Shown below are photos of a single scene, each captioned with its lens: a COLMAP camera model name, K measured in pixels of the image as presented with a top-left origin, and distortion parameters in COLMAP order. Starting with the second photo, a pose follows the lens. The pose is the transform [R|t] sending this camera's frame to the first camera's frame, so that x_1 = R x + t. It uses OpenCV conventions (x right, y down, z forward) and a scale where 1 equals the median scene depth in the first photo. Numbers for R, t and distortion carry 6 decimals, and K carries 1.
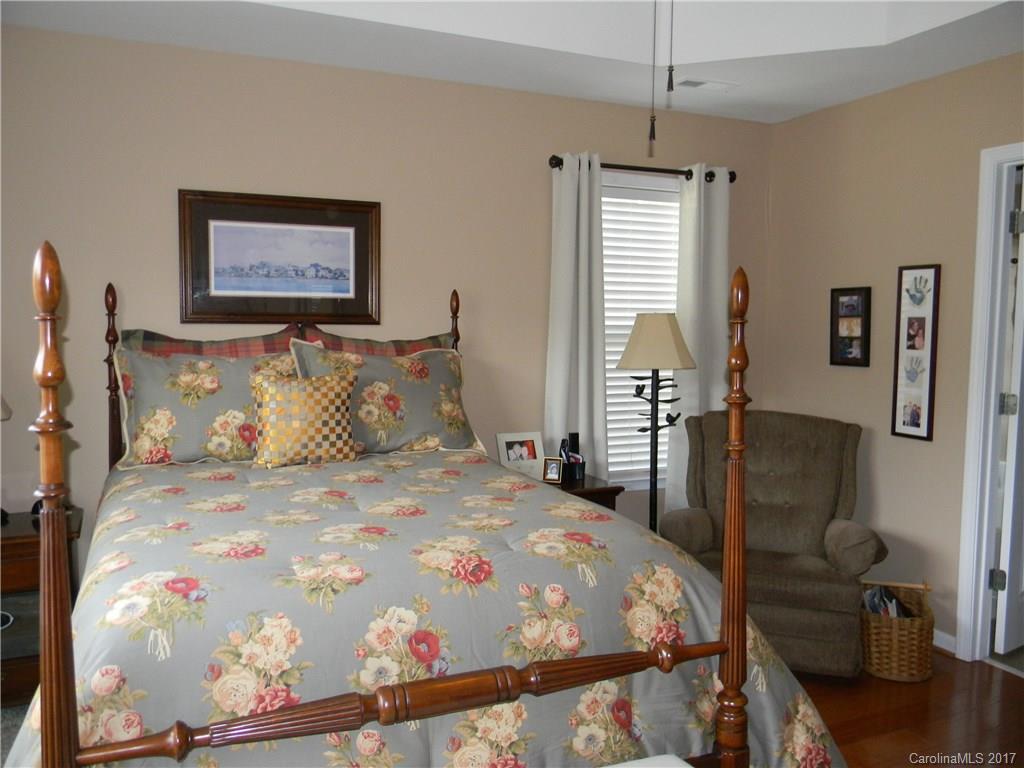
lens RADIAL K [[831.2, 0, 495.1], [0, 831.2, 379.4], [0, 0, 1]] dist [0.003979, -0.011638]
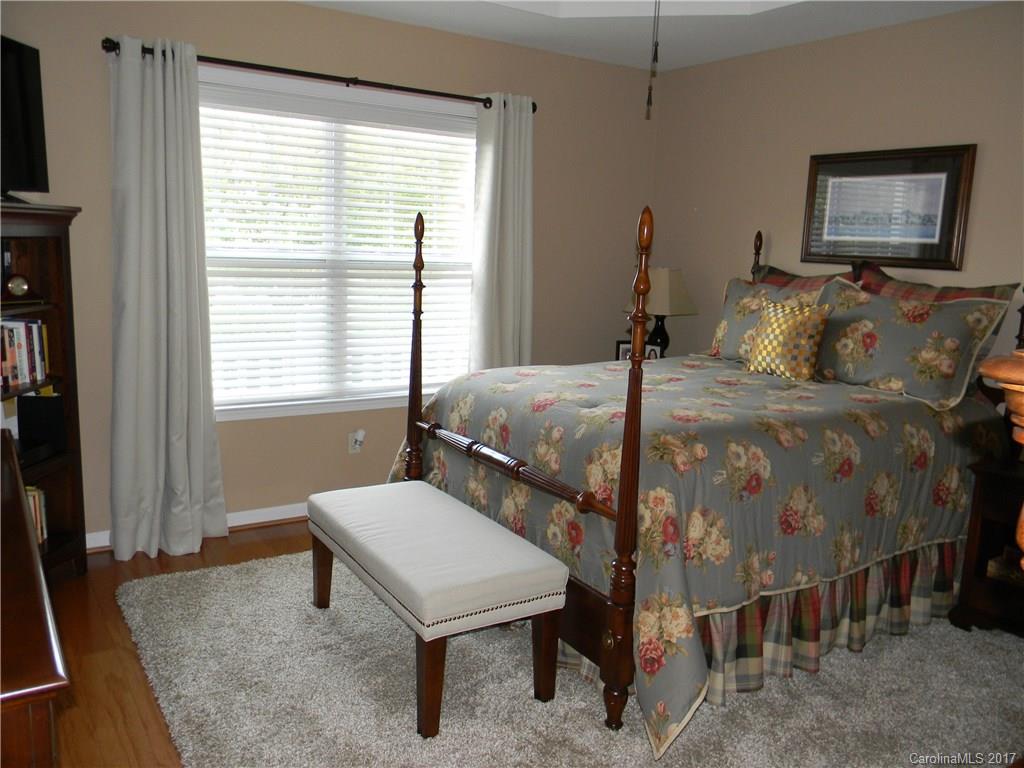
lens RADIAL K [[835.0, 0, 512.0], [0, 835.0, 384.0], [0, 0, 1]] dist [-0.003881, -0.008592]
pose [[0.168452, 0.165263, -0.971757, 0.842931], [-0.112757, 0.982604, 0.147562, -0.023232], [0.979239, 0.084716, 0.184156, 0.355182]]
